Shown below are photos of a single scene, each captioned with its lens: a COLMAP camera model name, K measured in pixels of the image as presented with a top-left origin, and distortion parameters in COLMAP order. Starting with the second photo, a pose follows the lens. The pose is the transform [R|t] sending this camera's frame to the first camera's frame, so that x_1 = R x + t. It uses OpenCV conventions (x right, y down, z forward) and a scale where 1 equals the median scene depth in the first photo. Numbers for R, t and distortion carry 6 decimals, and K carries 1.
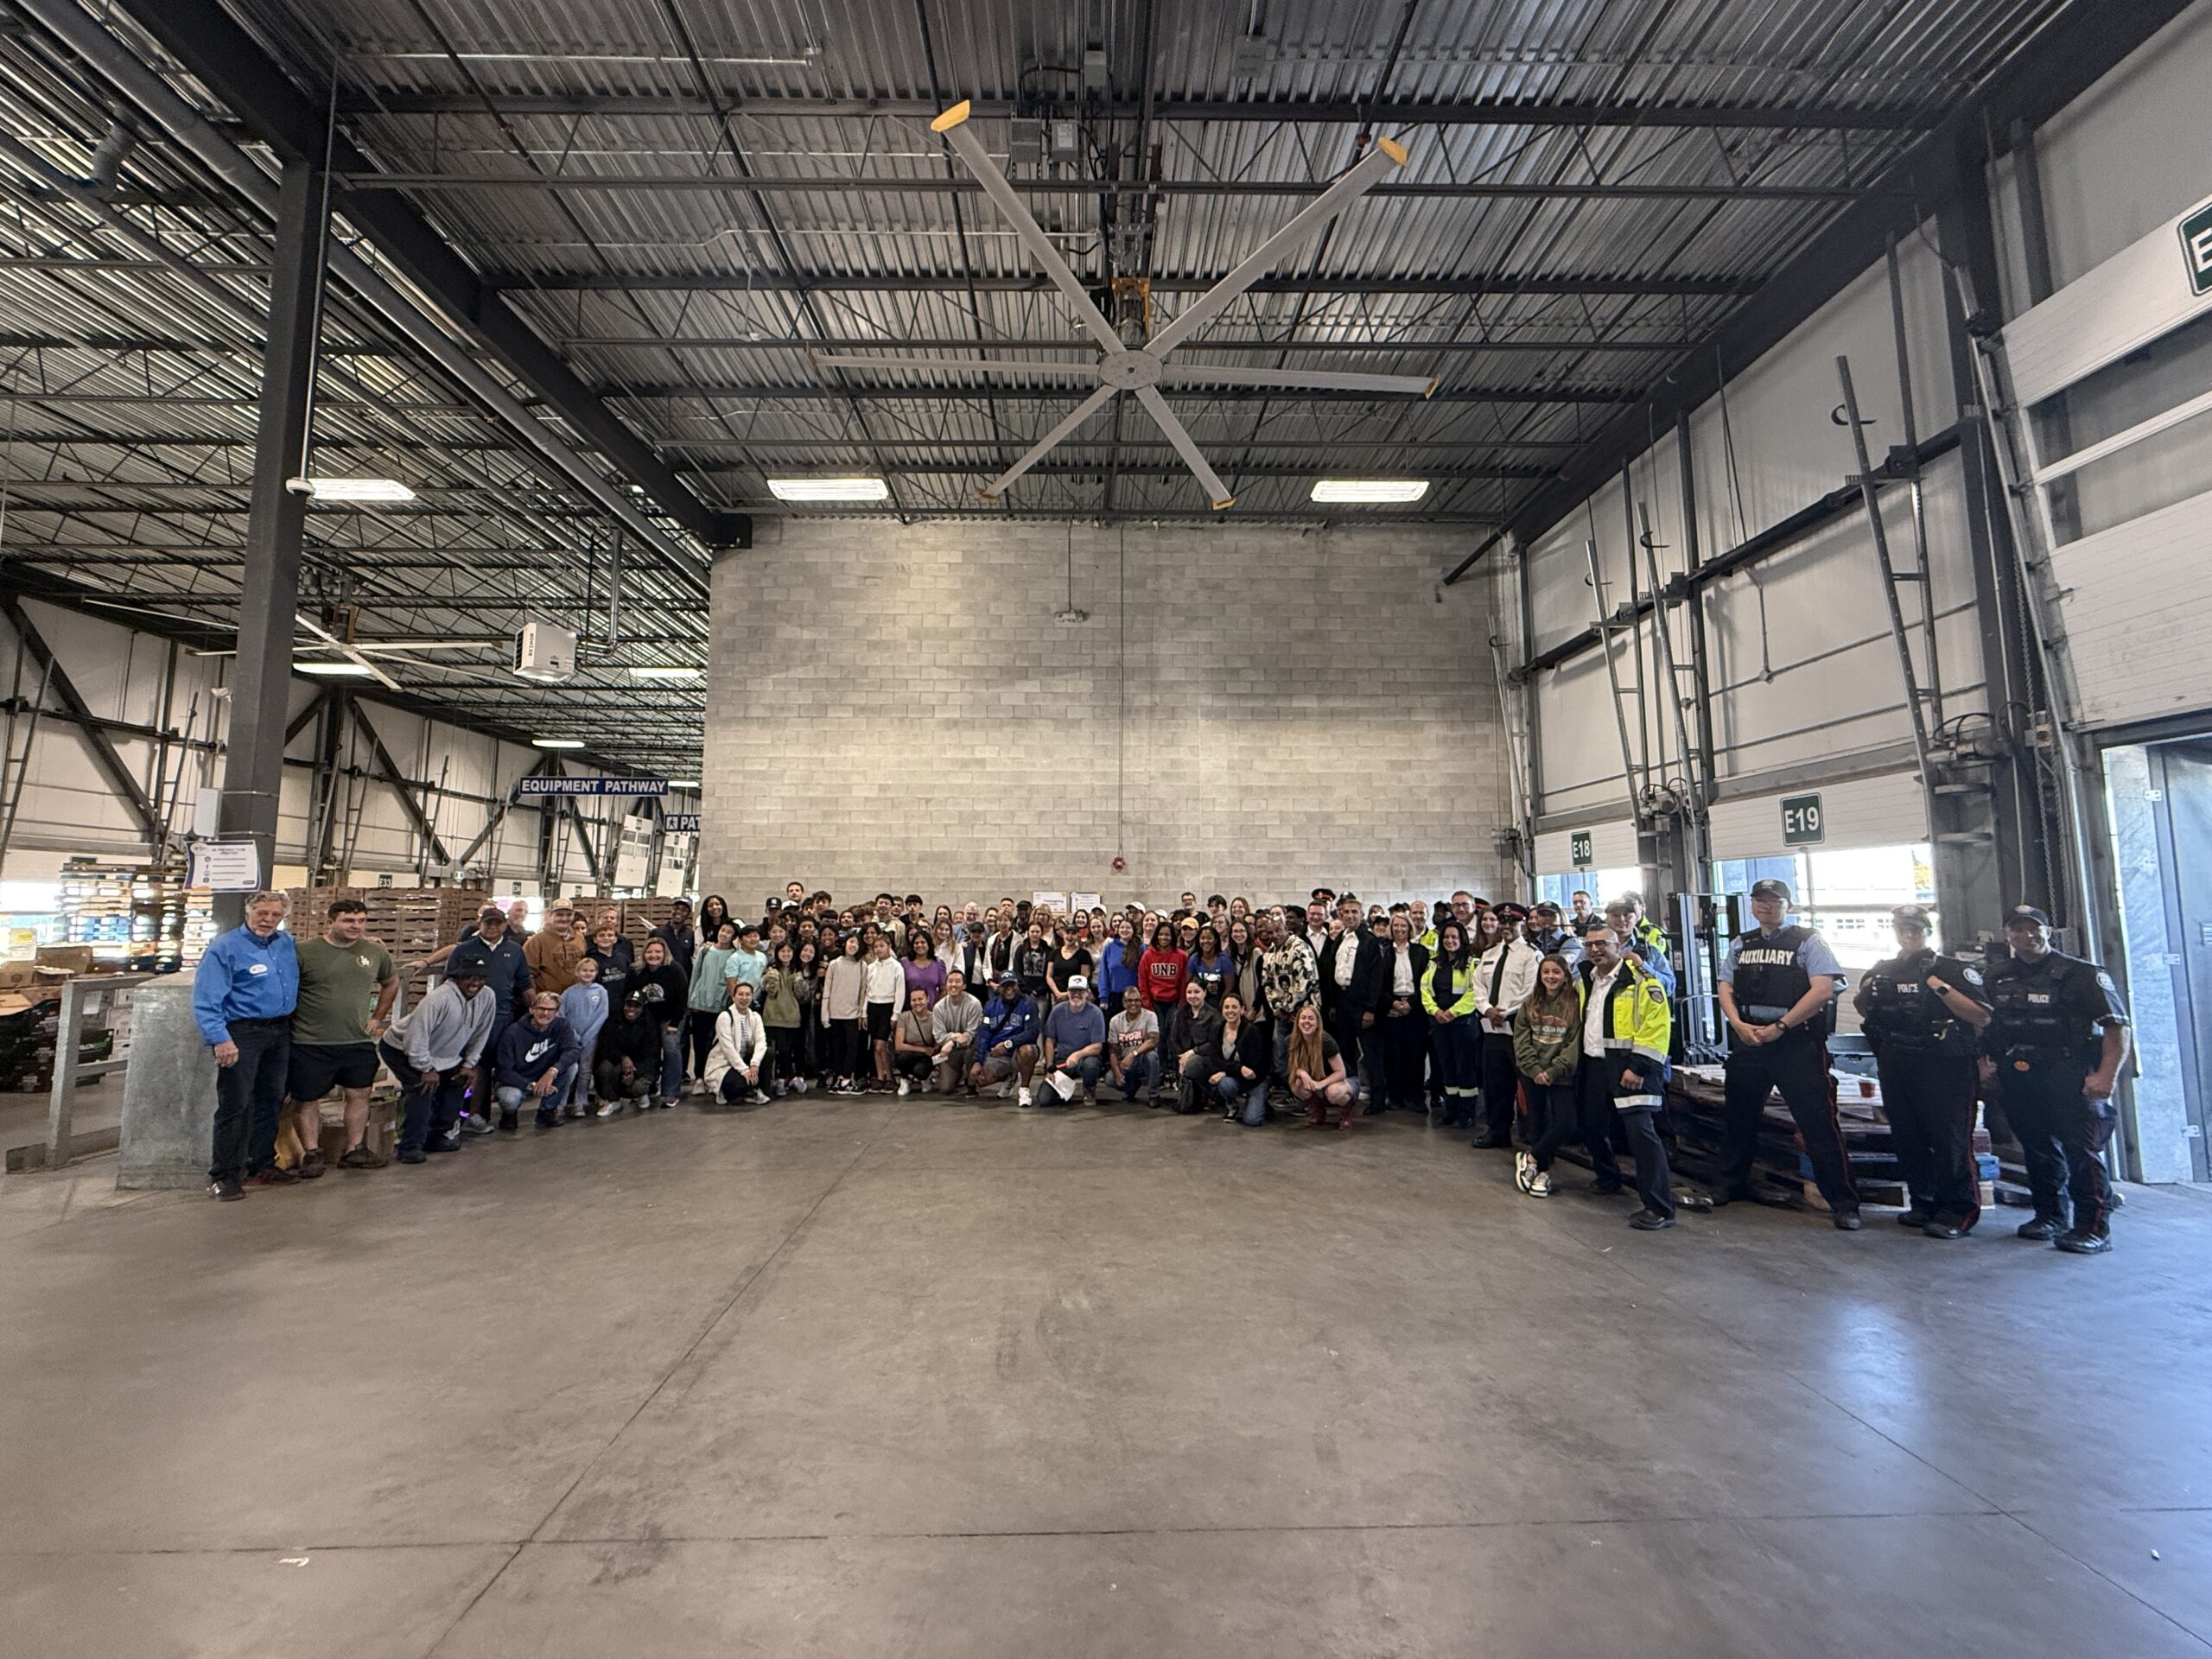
lens RADIAL K [[889.8, 0, 1106.0], [0, 889.8, 829.5], [0, 0, 1]] dist [0.000011, 0.000152]
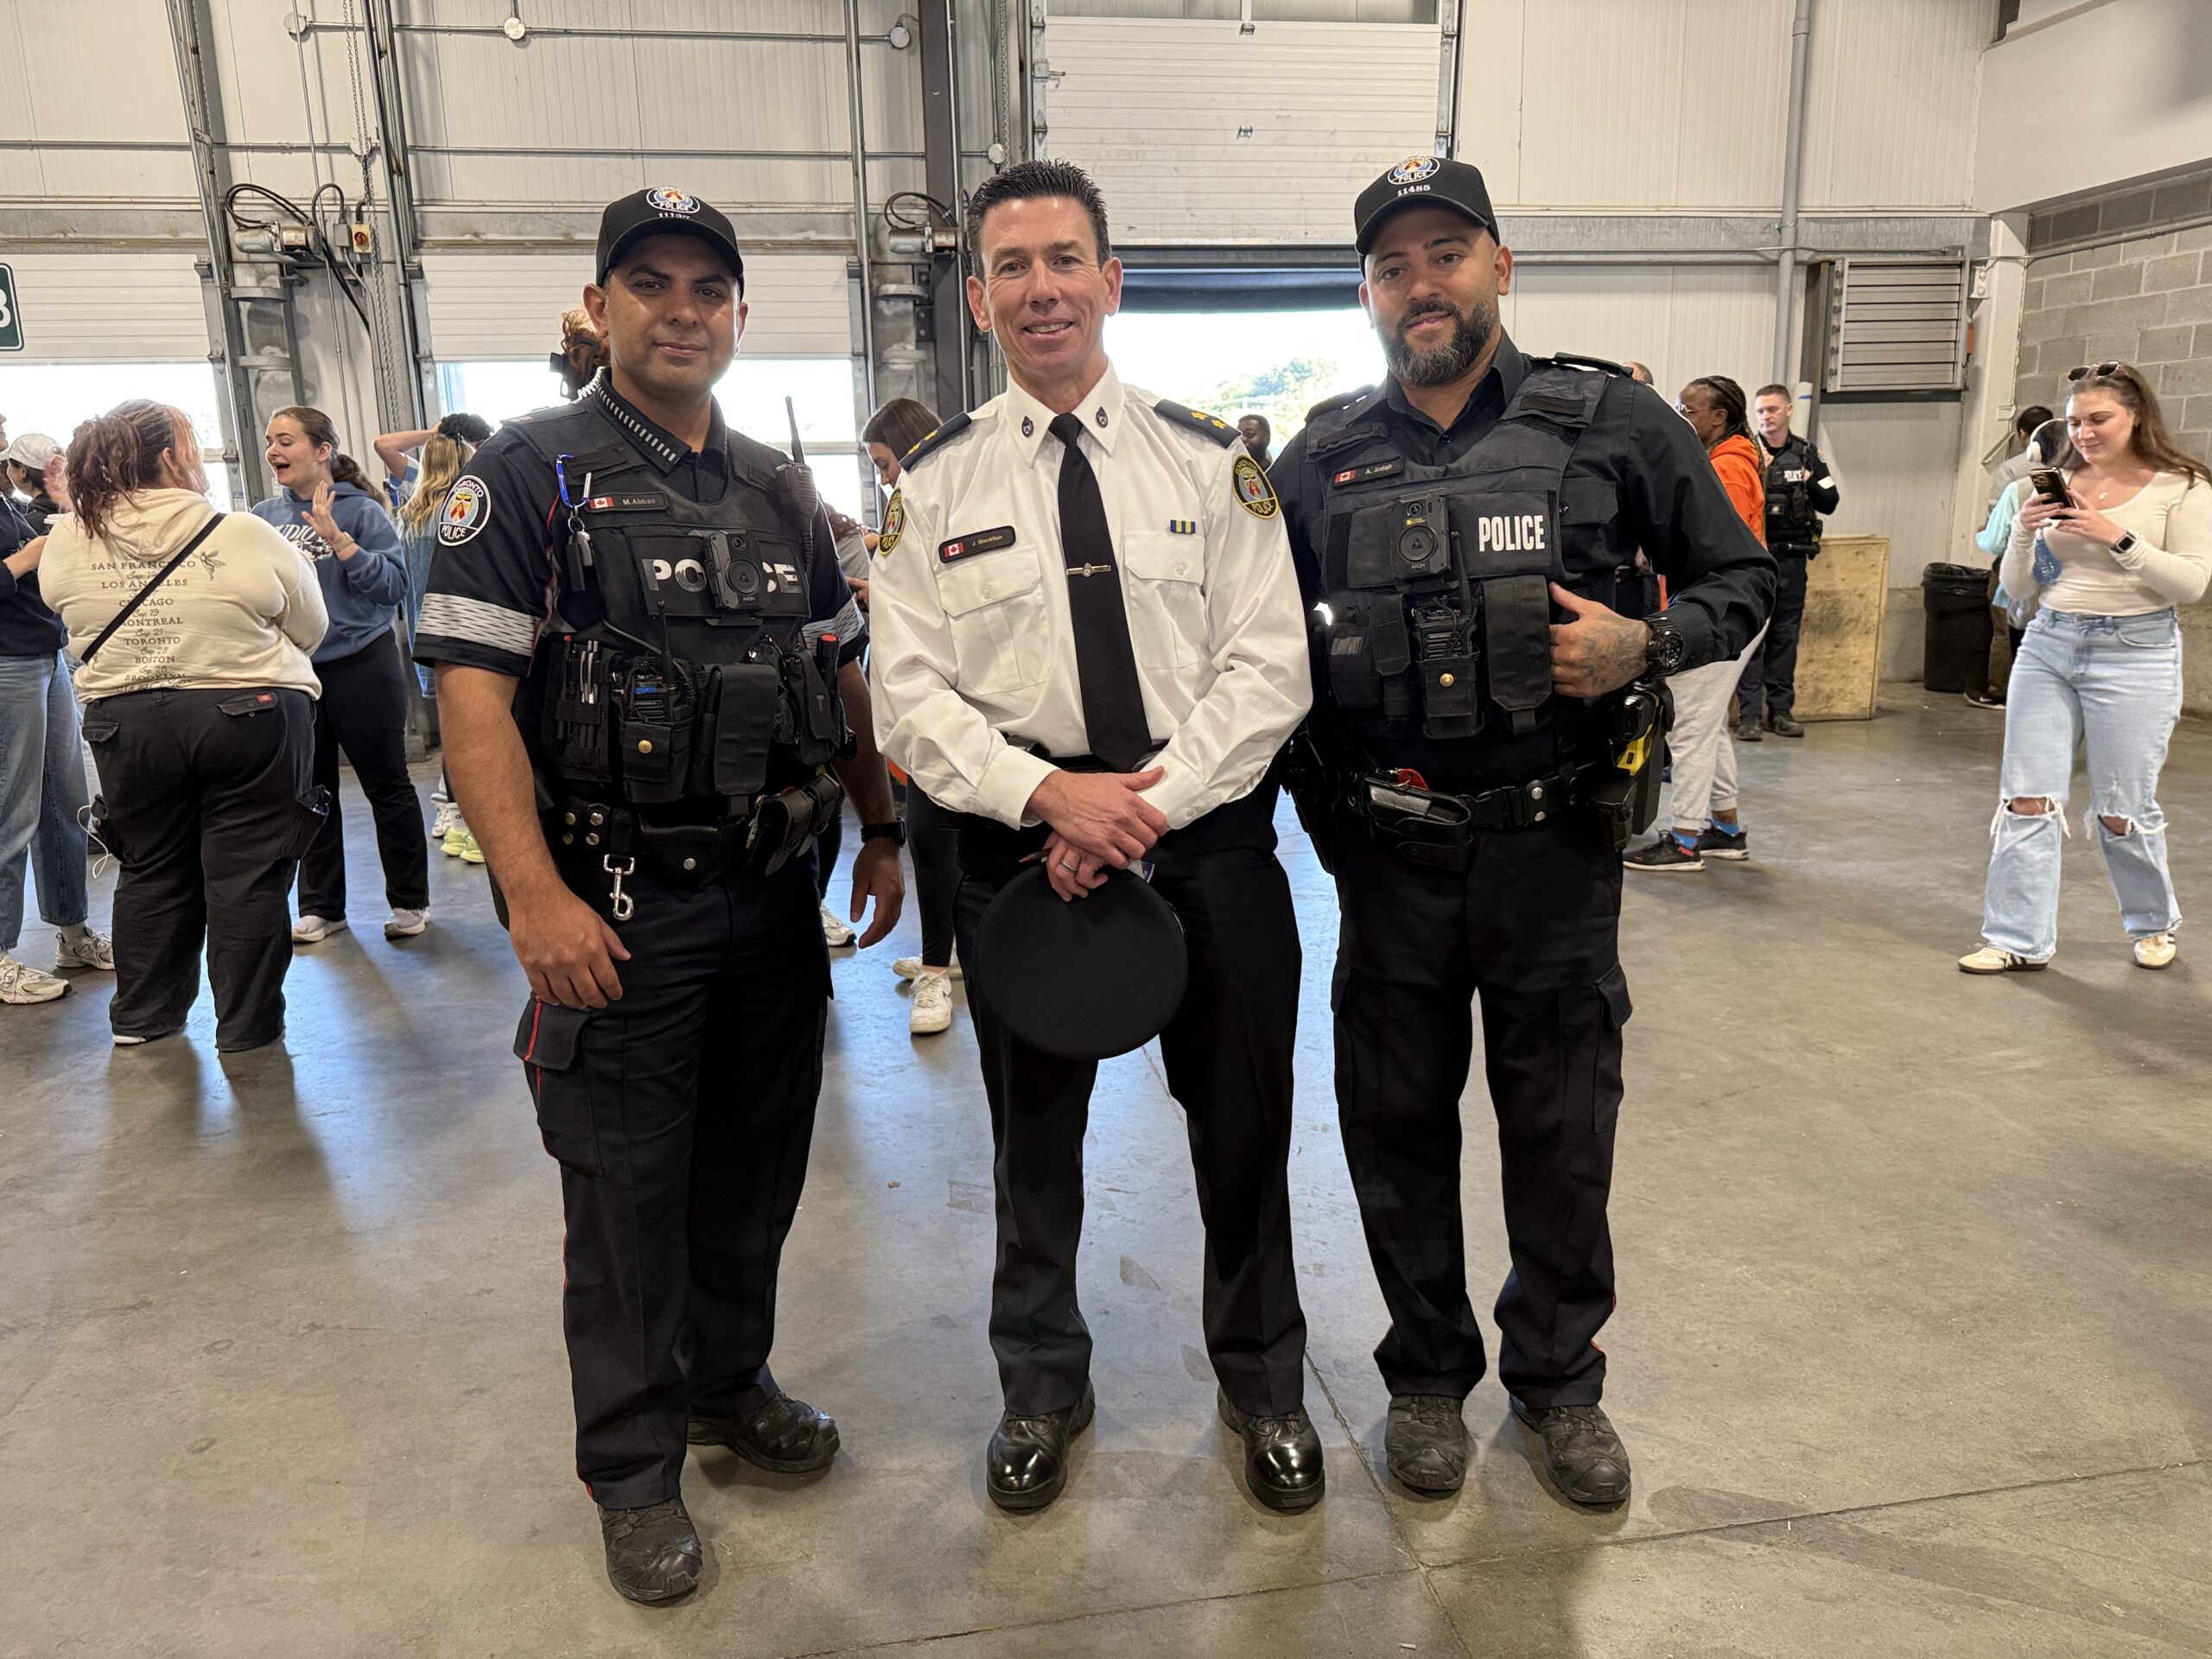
lens RADIAL K [[1606.6, 0, 1076.1], [0, 1606.6, 833.6], [0, 0, 1]] dist [0.004145, -0.003639]
pose [[-0.132645, -0.194382, 0.971916, -0.742234], [-0.070028, 0.979968, 0.186435, 0.207555], [-0.988687, -0.043332, -0.143601, 1.425630]]
